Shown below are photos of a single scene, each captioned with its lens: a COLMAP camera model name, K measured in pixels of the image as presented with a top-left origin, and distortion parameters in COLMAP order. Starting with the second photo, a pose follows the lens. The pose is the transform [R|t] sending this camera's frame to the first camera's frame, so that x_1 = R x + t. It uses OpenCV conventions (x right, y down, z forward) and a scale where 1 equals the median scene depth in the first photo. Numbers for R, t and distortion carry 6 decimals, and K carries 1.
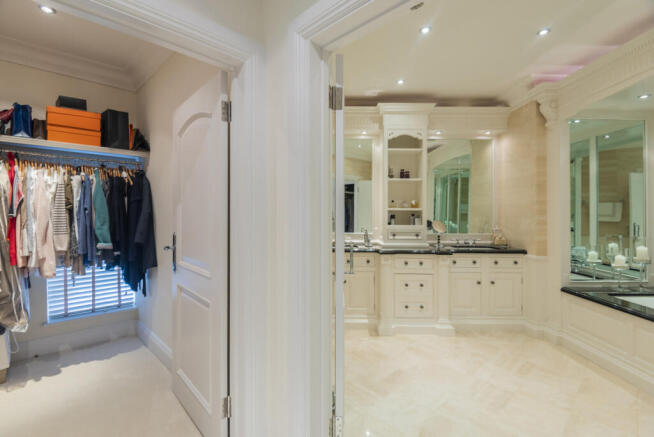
lens RADIAL K [[292.7, 0, 326.3], [0, 292.7, 212.1], [0, 0, 1]] dist [-0.000009, -0.012302]
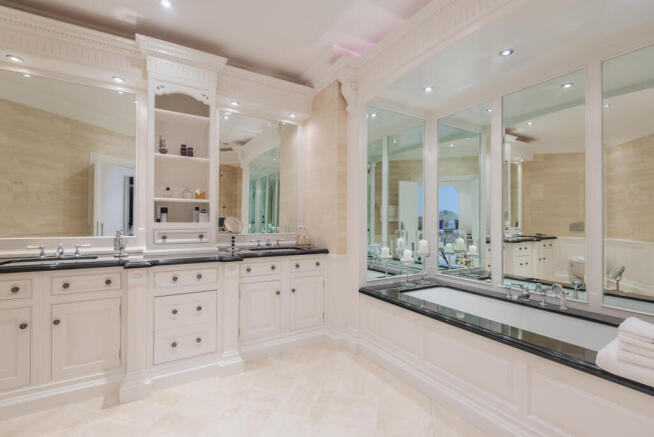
lens RADIAL K [[294.9, 0, 327.0], [0, 294.9, 218.5], [0, 0, 1]] dist [0.001944, 0.000074]
pose [[0.845713, 0.001900, 0.533635, 0.188594], [-0.004361, 0.999985, 0.003350, 0.031435], [-0.533621, -0.005160, 0.845708, 0.225462]]
